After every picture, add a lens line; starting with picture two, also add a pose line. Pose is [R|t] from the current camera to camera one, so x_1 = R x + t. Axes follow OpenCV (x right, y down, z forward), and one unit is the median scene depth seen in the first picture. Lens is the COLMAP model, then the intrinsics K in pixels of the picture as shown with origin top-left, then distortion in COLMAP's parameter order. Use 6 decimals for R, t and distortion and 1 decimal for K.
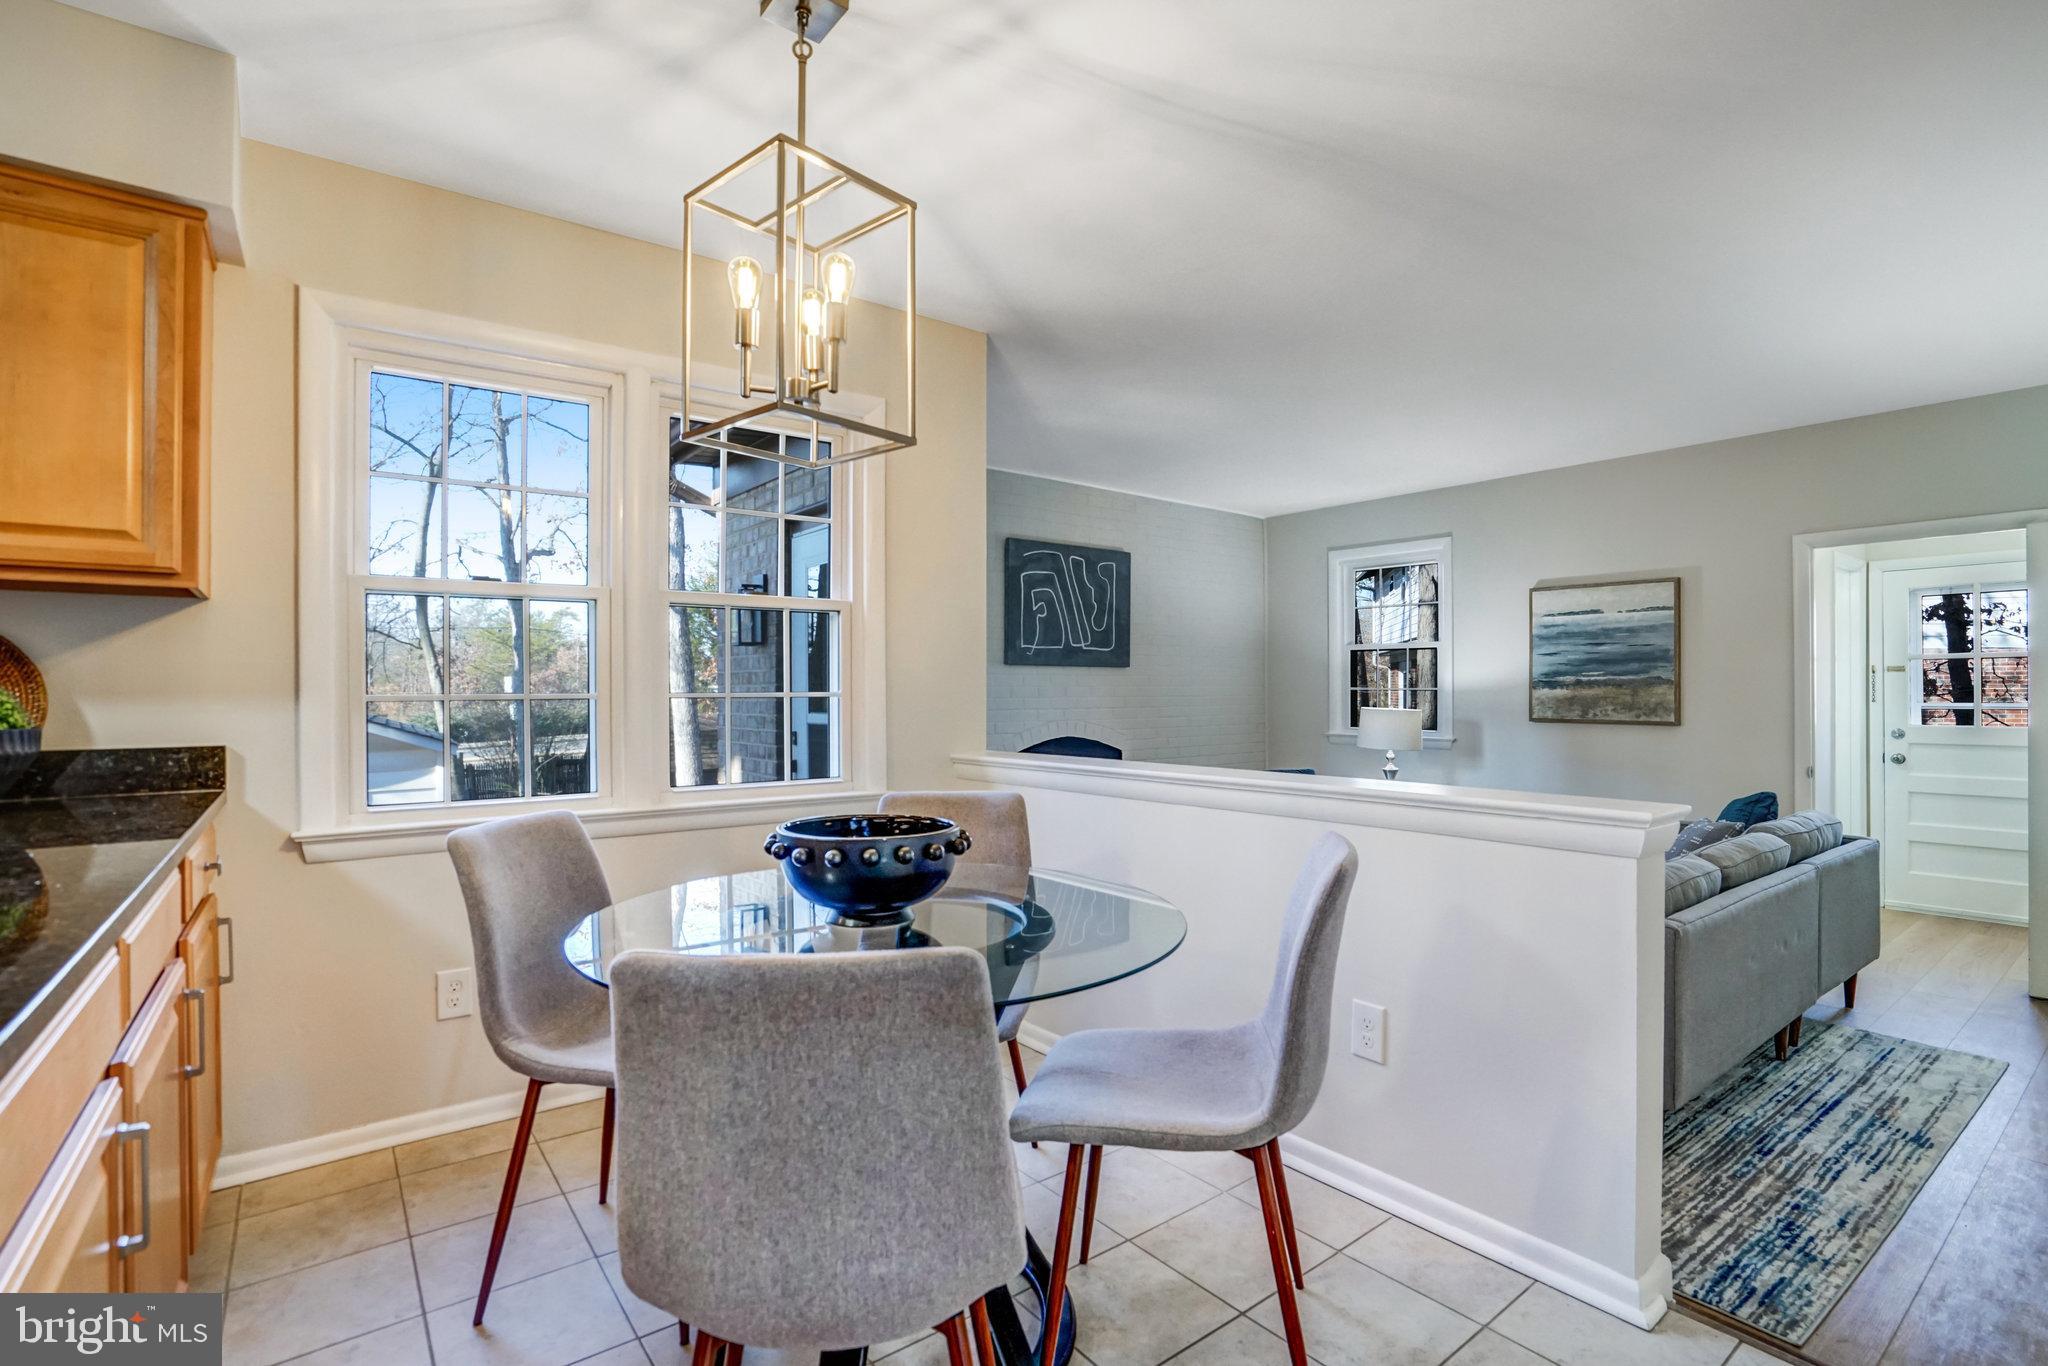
lens RADIAL K [[964.8, 0, 1026.9], [0, 964.8, 691.5], [0, 0, 1]] dist [-0.051484, 0.018724]
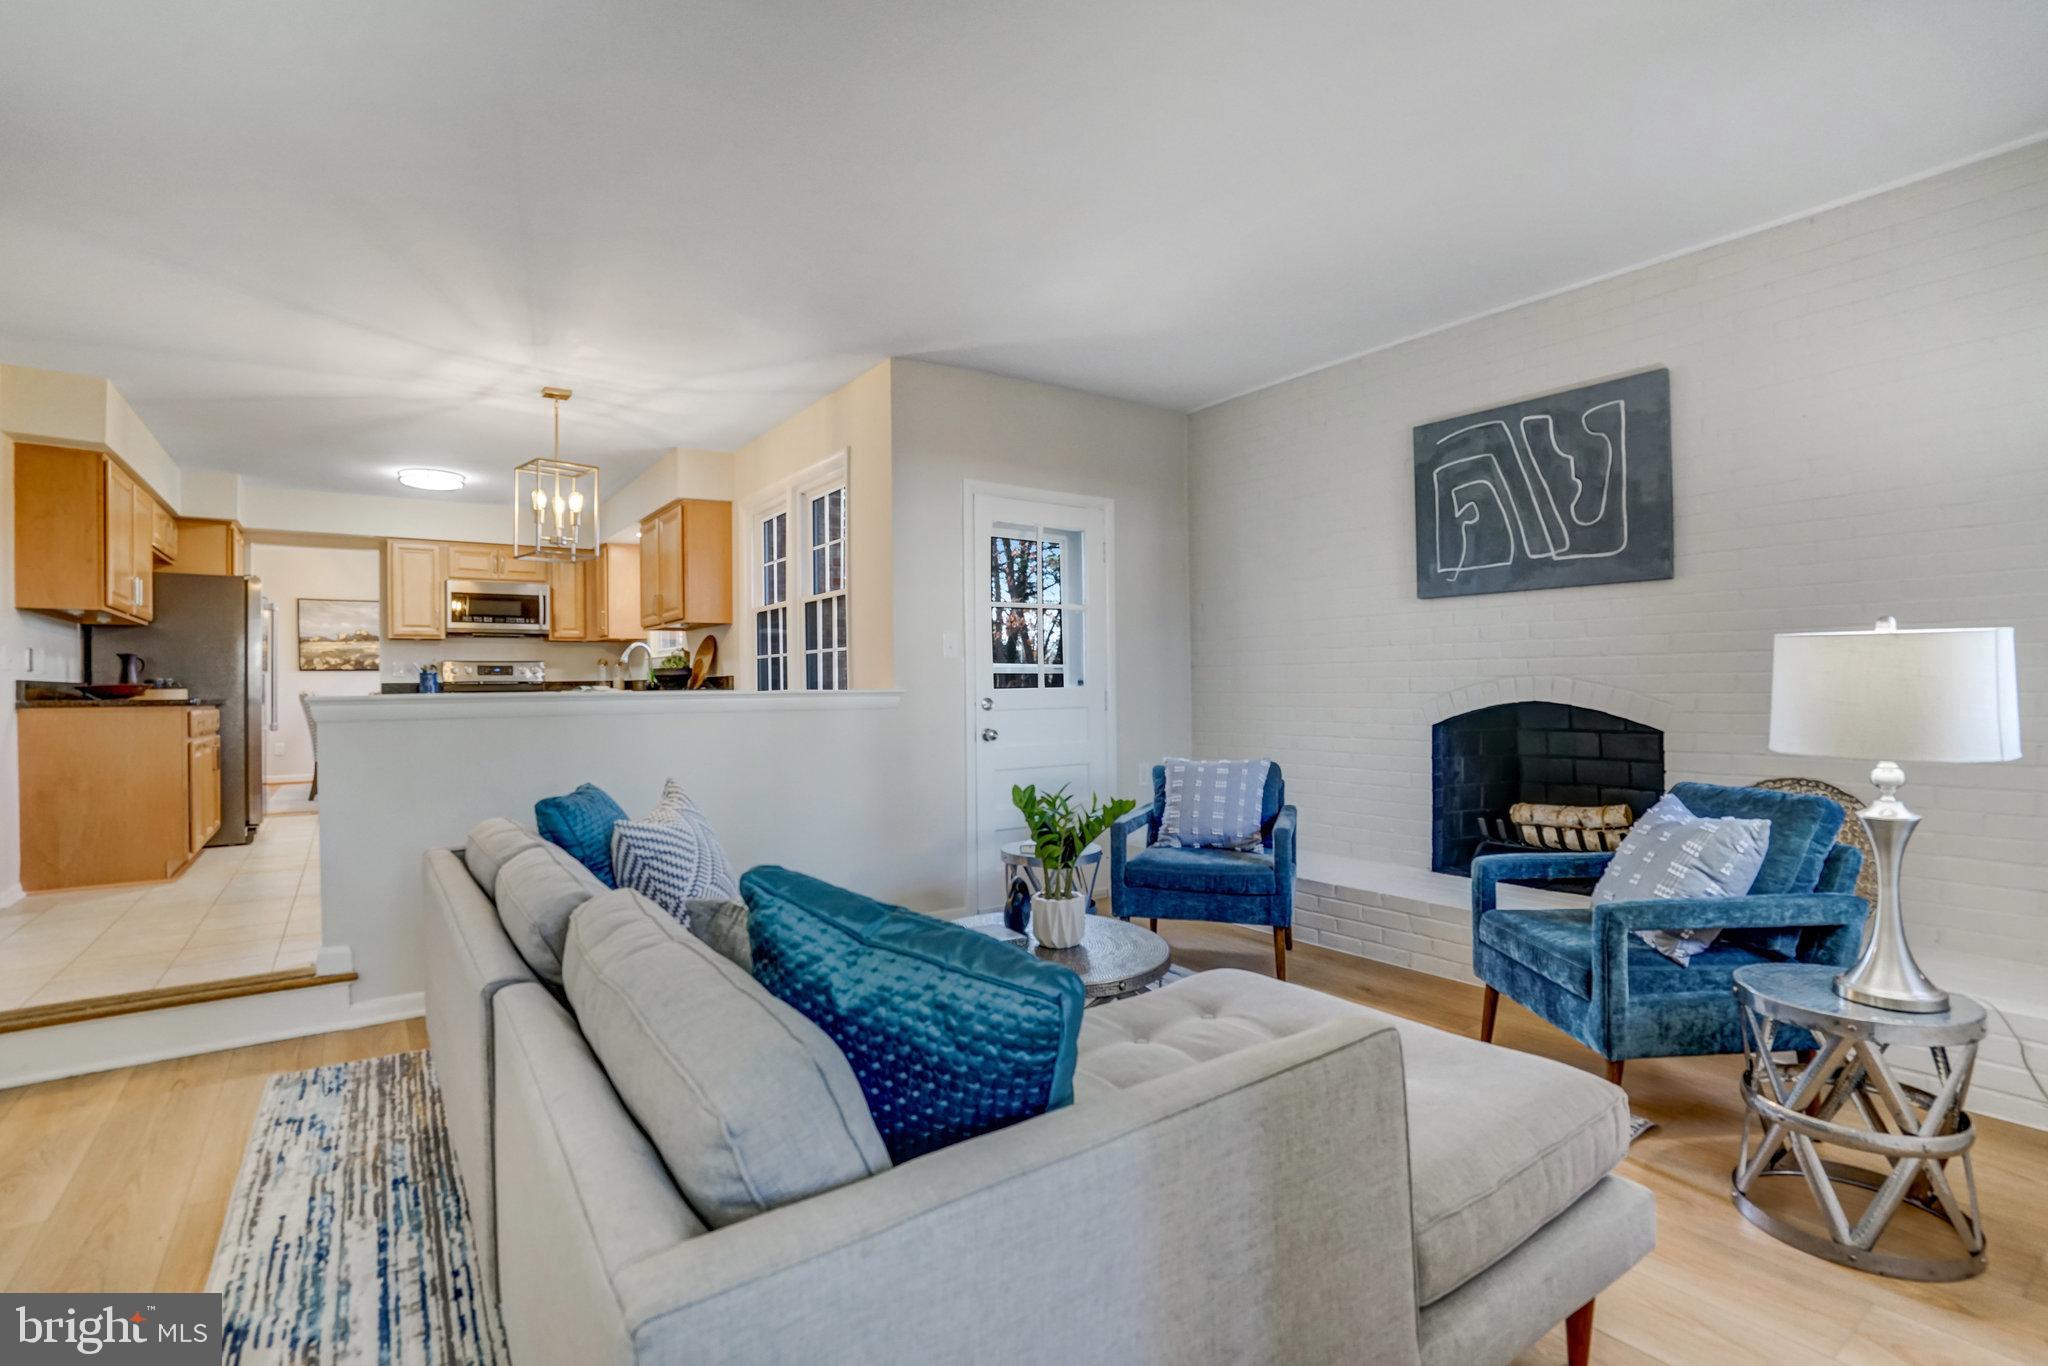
lens RADIAL K [[964.8, 0, 1018.2], [0, 964.8, 688.5], [0, 0, 1]] dist [-0.051484, 0.018724]
pose [[-0.044950, 0.007653, -0.998960, 0.770652], [0.010812, 0.999916, 0.007174, 0.033891], [0.998931, -0.010479, -0.045029, 0.773473]]
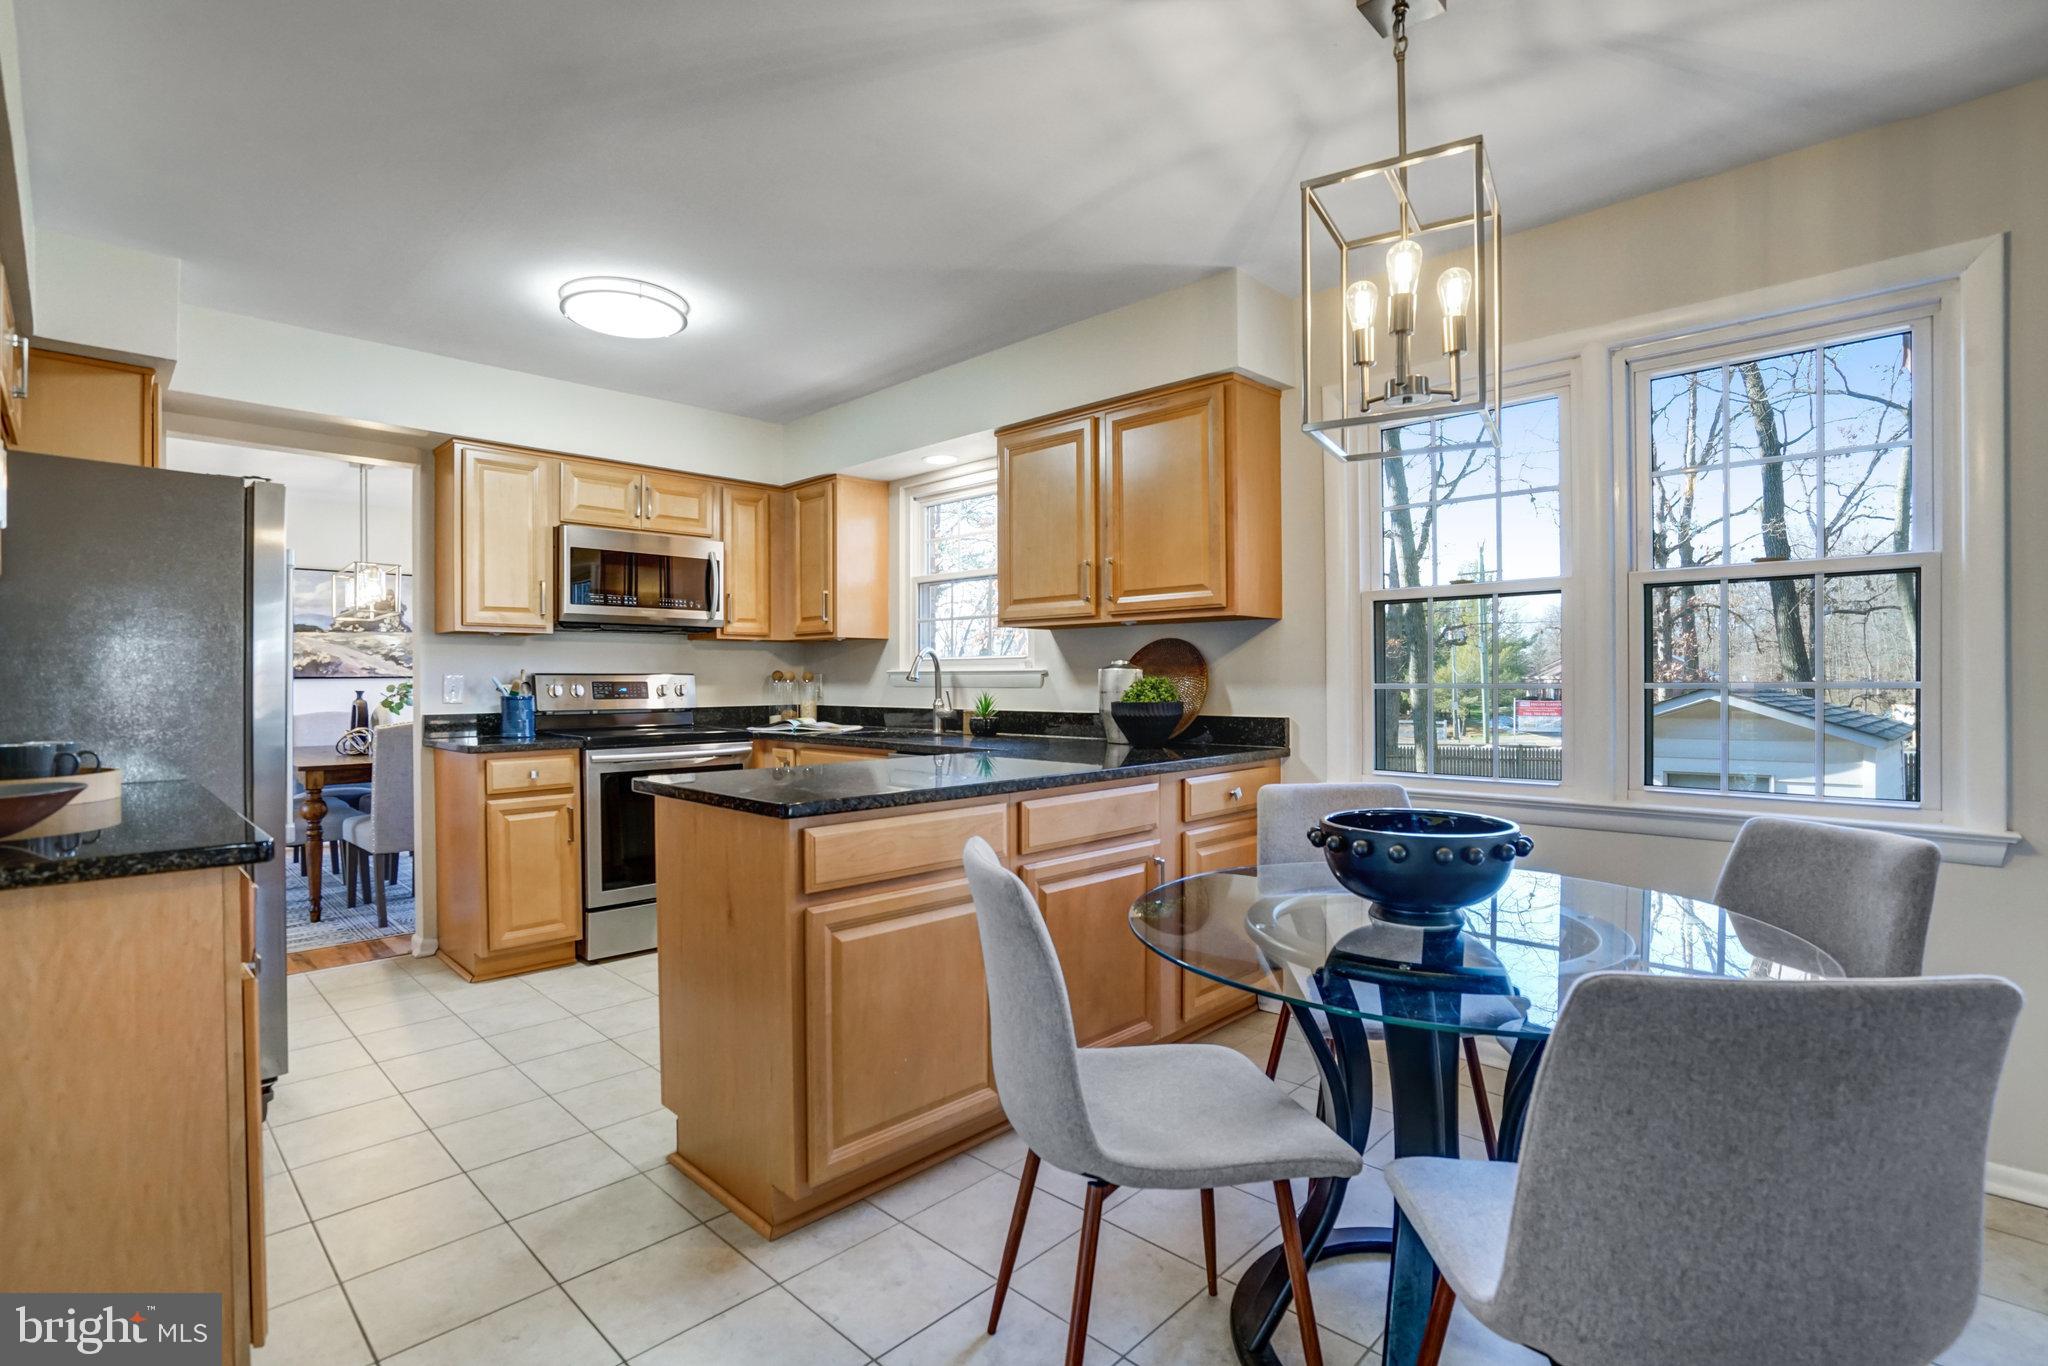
lens RADIAL K [[964.8, 0, 1010.0], [0, 964.8, 687.6], [0, 0, 1]] dist [-0.051484, 0.018724]
pose [[0.130417, 0.010901, -0.991399, 0.226070], [0.001879, 0.999935, 0.011242, -0.002453], [0.991457, -0.003329, 0.130388, 0.143743]]
